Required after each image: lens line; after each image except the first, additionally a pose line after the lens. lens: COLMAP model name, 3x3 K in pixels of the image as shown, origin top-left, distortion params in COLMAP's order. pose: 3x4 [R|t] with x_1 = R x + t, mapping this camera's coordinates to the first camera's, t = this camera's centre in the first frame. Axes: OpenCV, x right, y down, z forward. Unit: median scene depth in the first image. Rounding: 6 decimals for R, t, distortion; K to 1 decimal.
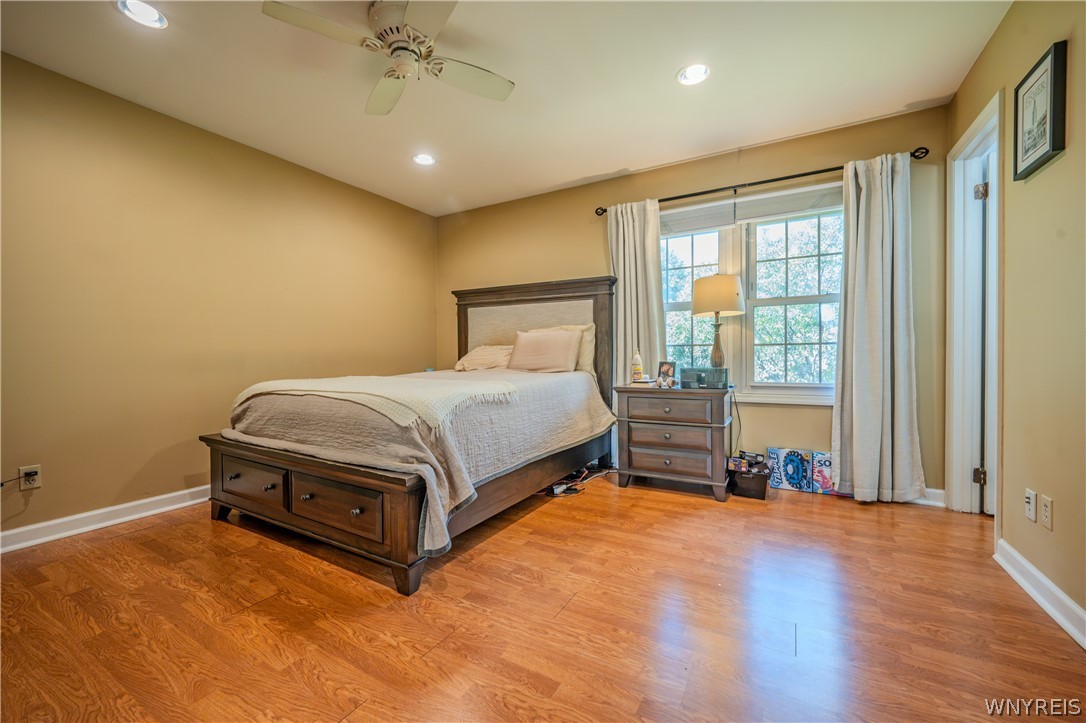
lens RADIAL K [[432.9, 0, 543.0], [0, 432.9, 361.5], [0, 0, 1]] dist [-0.016310, -0.000447]
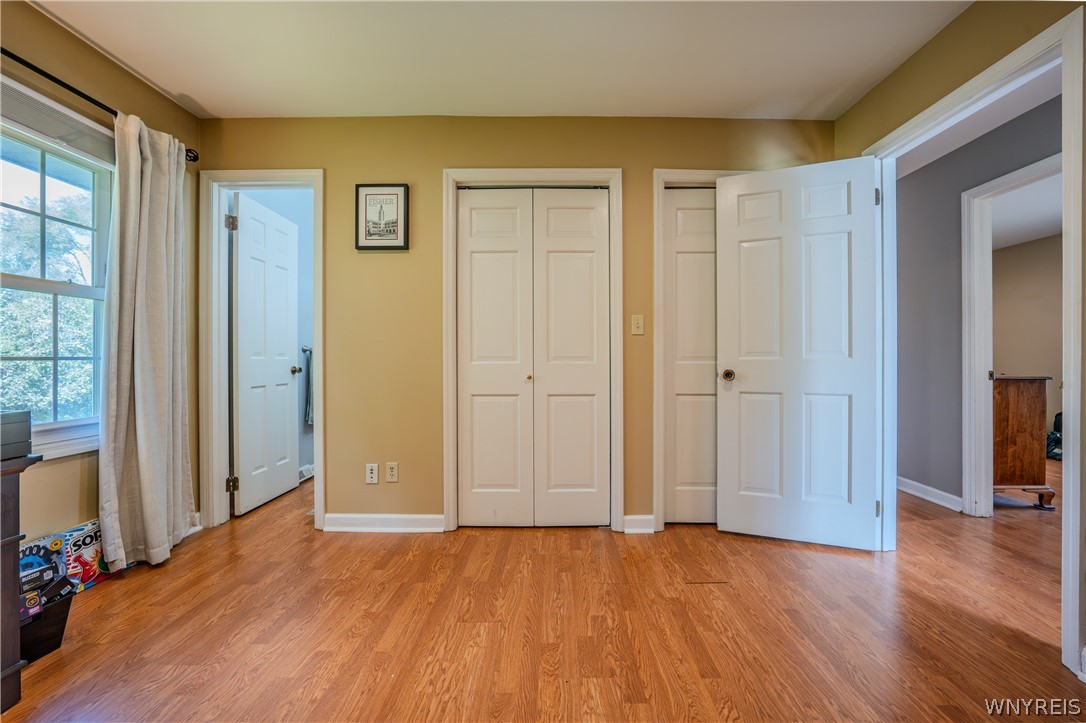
lens RADIAL K [[399.1, 0, 553.3], [0, 399.1, 360.9], [0, 0, 1]] dist [-0.014446, 0.000206]
pose [[-0.500414, 0.004981, 0.865772, -0.237522], [0.016892, 0.999849, 0.004011, -0.032286], [-0.865622, 0.016632, -0.500422, 0.735805]]
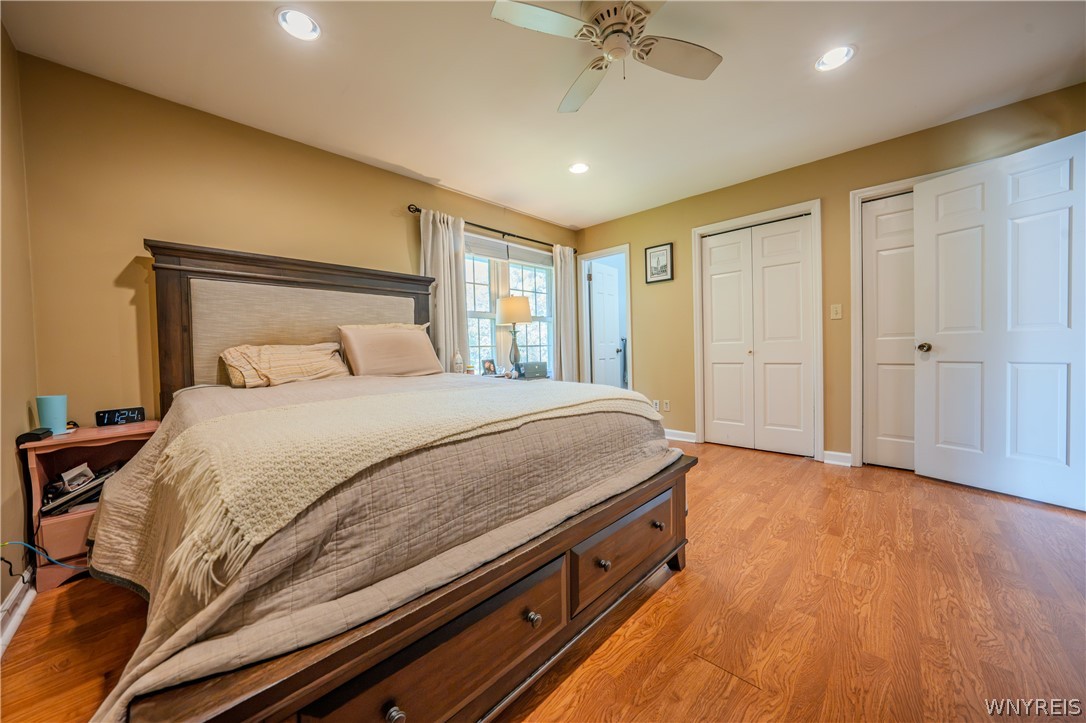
lens RADIAL K [[379.5, 0, 543.7], [0, 379.5, 359.7], [0, 0, 1]] dist [-0.020024, 0.000377]
pose [[0.237986, -0.024266, 0.970965, -0.867692], [0.037537, 0.999171, 0.015771, -0.012679], [-0.970543, 0.032693, 0.238700, 0.716599]]
